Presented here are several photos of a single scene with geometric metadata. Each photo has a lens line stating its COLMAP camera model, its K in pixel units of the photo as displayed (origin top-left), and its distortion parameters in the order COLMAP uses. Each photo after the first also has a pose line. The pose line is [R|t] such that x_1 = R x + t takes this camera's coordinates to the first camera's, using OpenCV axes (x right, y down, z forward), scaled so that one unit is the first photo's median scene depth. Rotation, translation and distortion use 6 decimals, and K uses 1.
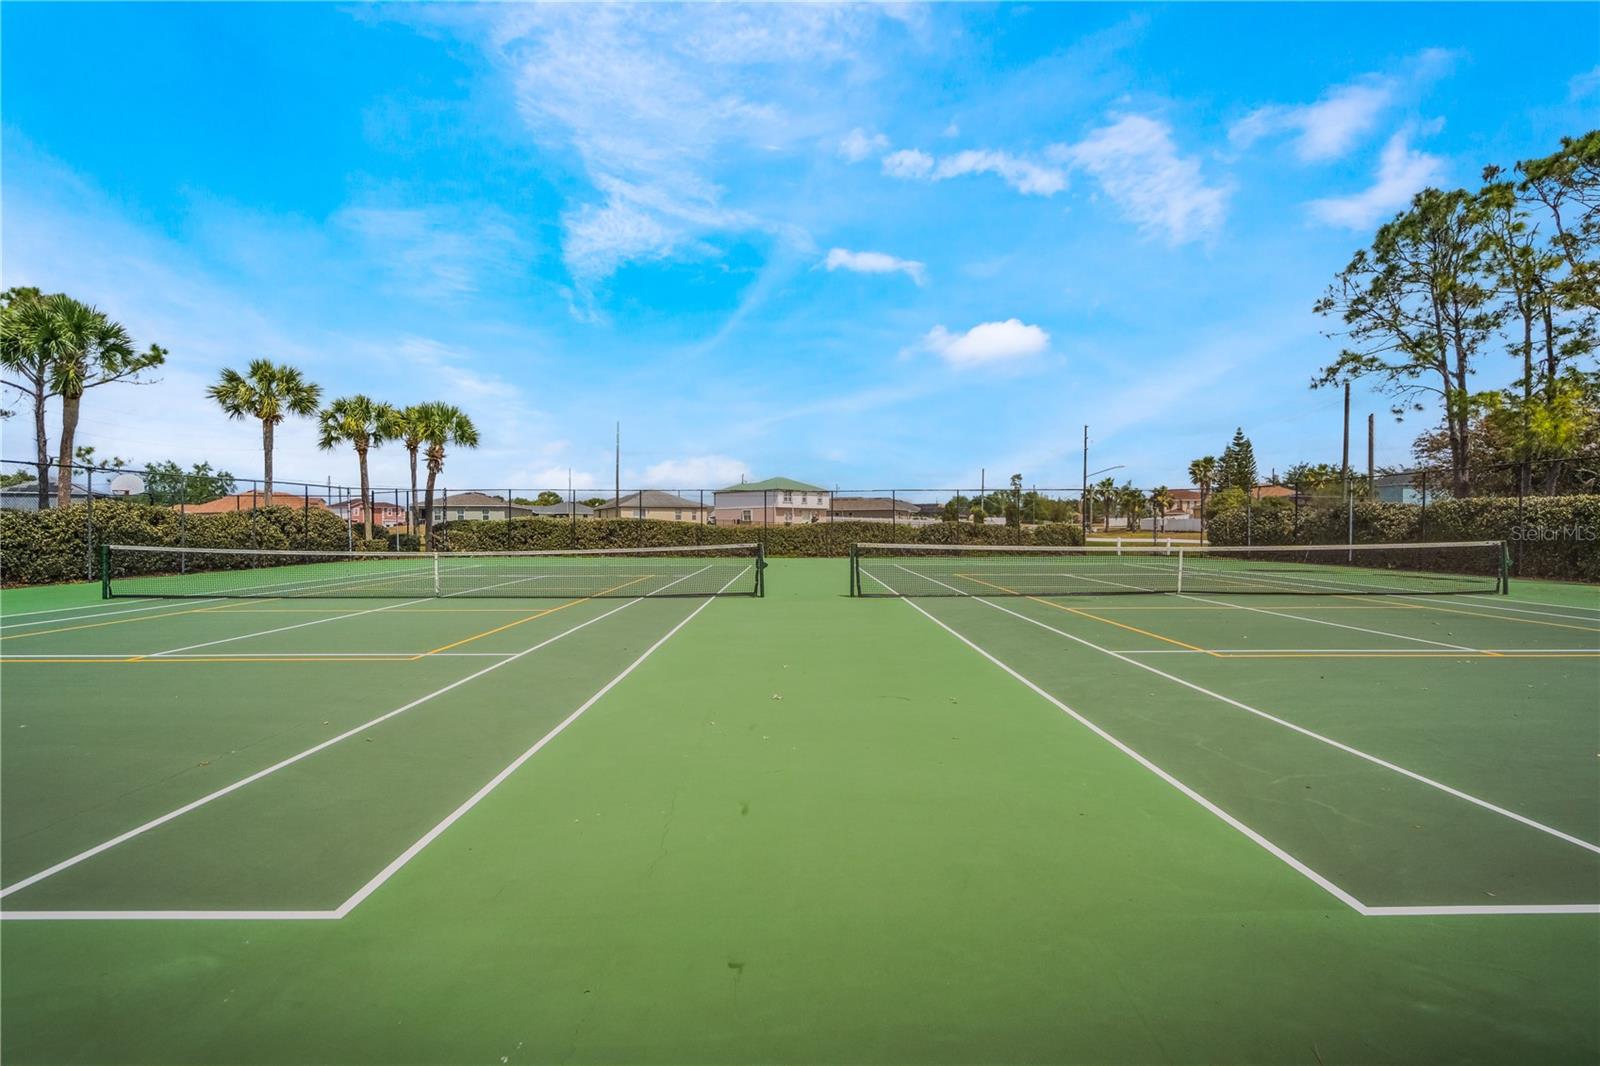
lens RADIAL K [[740.2, 0, 793.1], [0, 740.2, 530.6], [0, 0, 1]] dist [-0.003096, 0.000373]
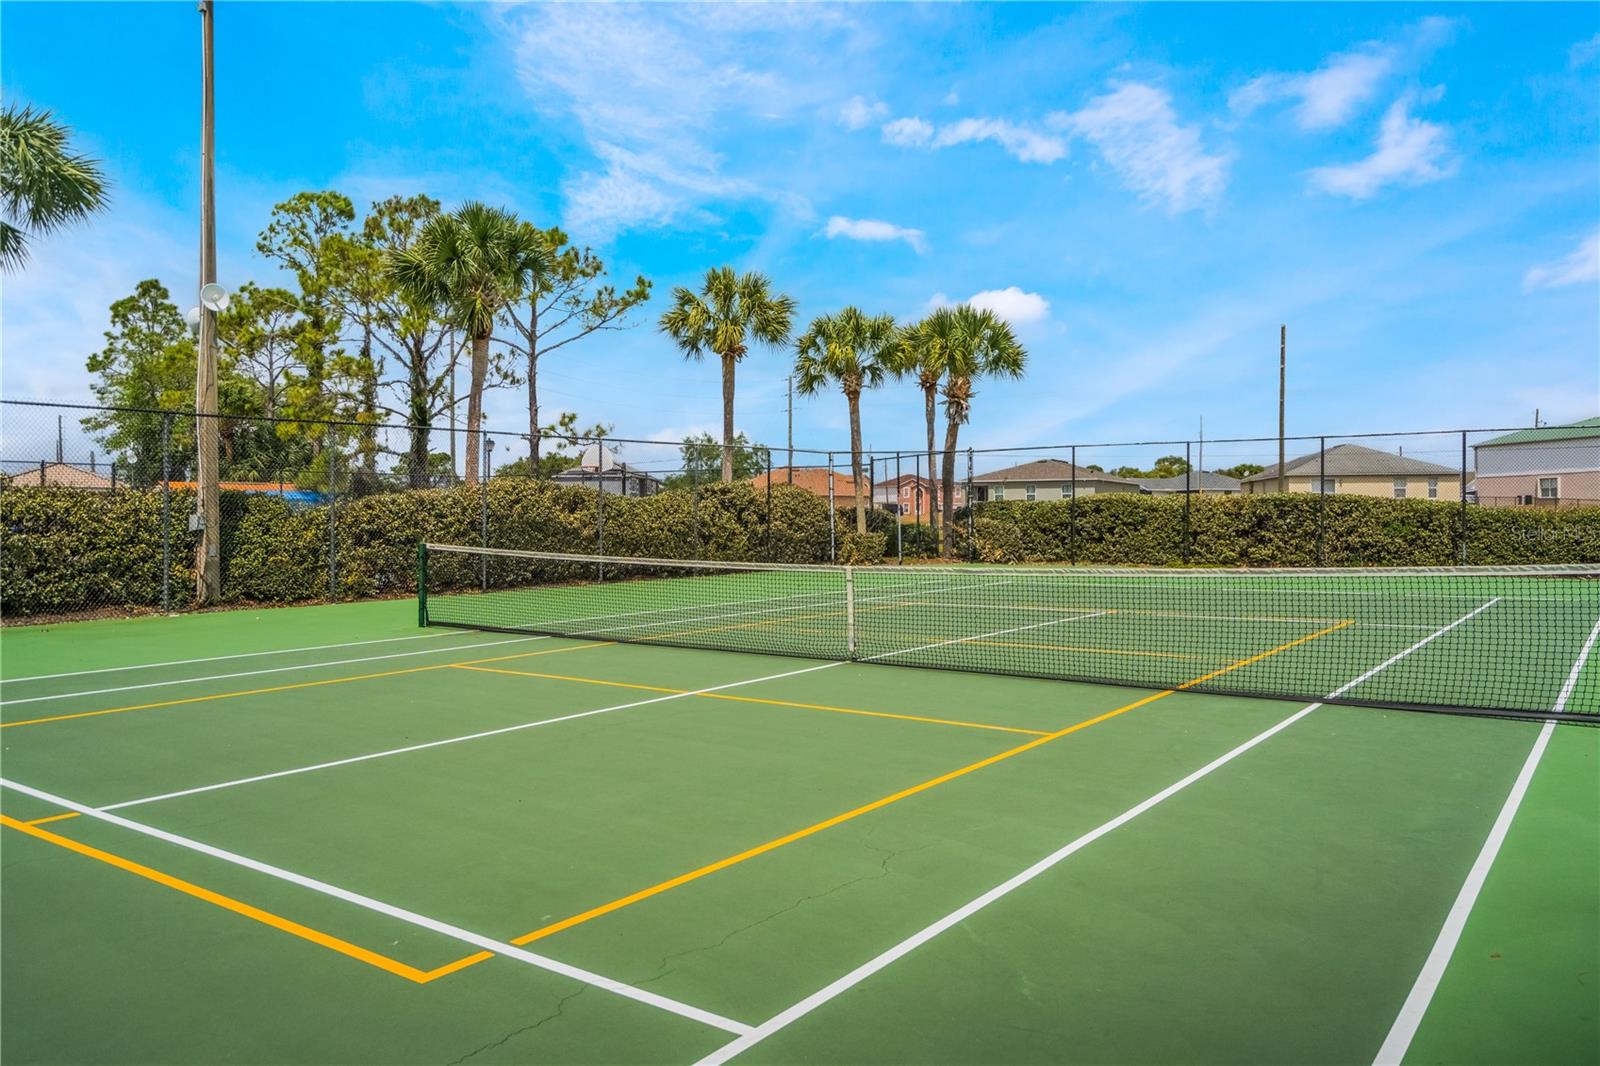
lens RADIAL K [[1141.4, 0, 799.3], [0, 1141.4, 511.2], [0, 0, 1]] dist [0.001723, -0.000214]
pose [[0.804660, -0.005257, -0.593713, -0.033842], [0.002122, 0.999980, -0.005977, -0.000660], [0.593732, 0.003550, 0.804655, 0.176889]]
